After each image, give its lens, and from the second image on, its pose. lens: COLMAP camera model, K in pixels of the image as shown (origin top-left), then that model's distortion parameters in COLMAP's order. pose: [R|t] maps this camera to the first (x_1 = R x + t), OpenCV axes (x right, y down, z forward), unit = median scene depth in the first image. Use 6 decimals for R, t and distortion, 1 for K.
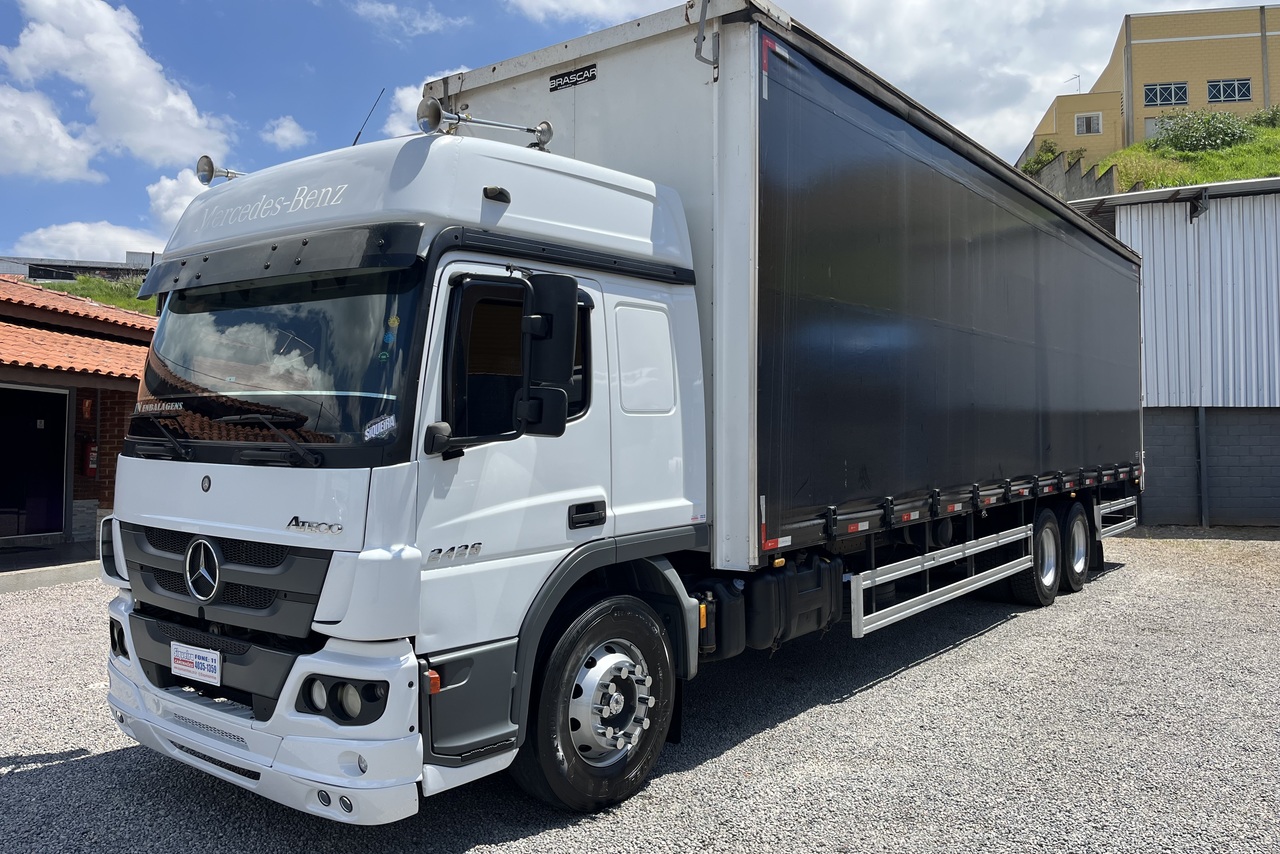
lens RADIAL K [[997.9, 0, 634.5], [0, 997.9, 418.5], [0, 0, 1]] dist [-0.030557, -0.010973]
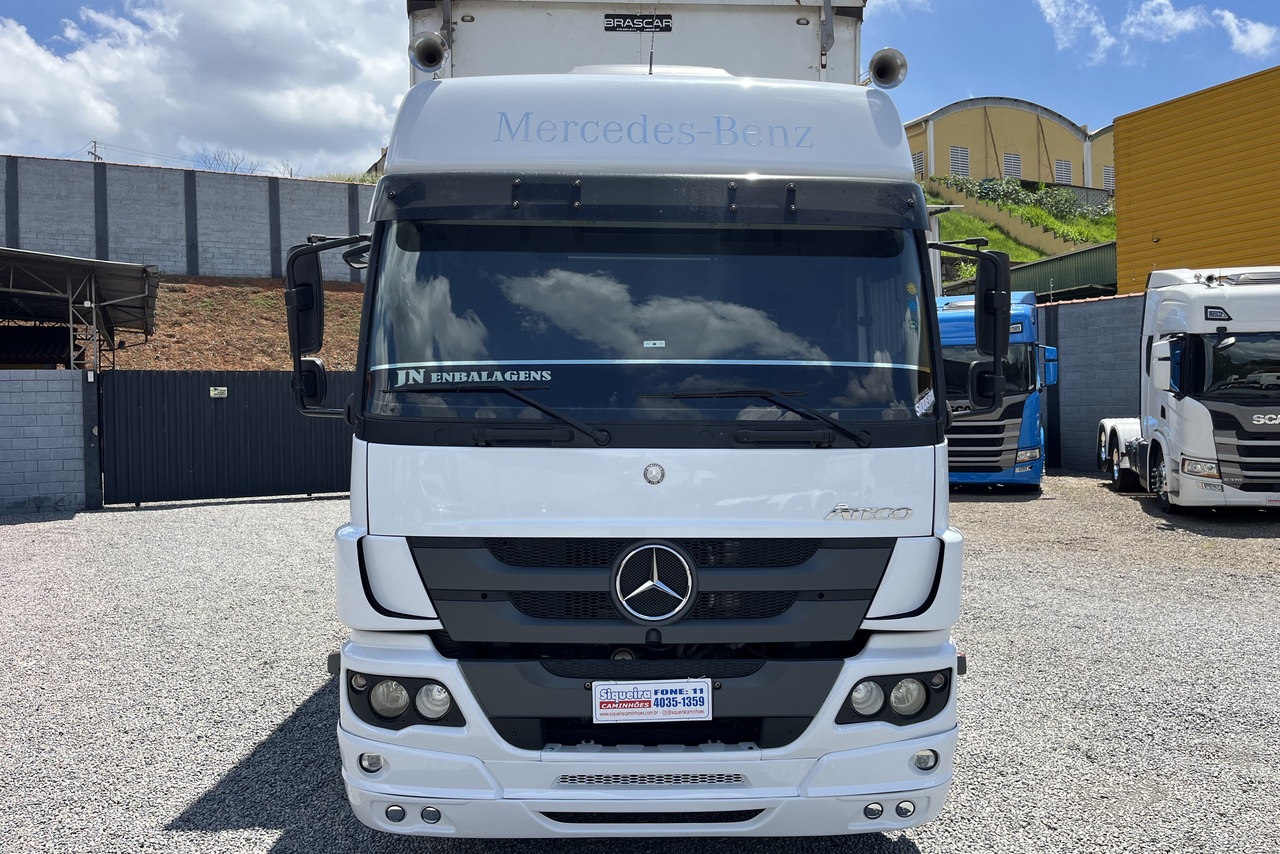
lens RADIAL K [[997.9, 0, 636.0], [0, 997.9, 430.5], [0, 0, 1]] dist [-0.030557, -0.010973]
pose [[0.779016, -0.015925, 0.626802, -0.950855], [-0.008028, 0.999342, 0.035369, 0.004304], [-0.626953, -0.032585, 0.778376, 0.400136]]
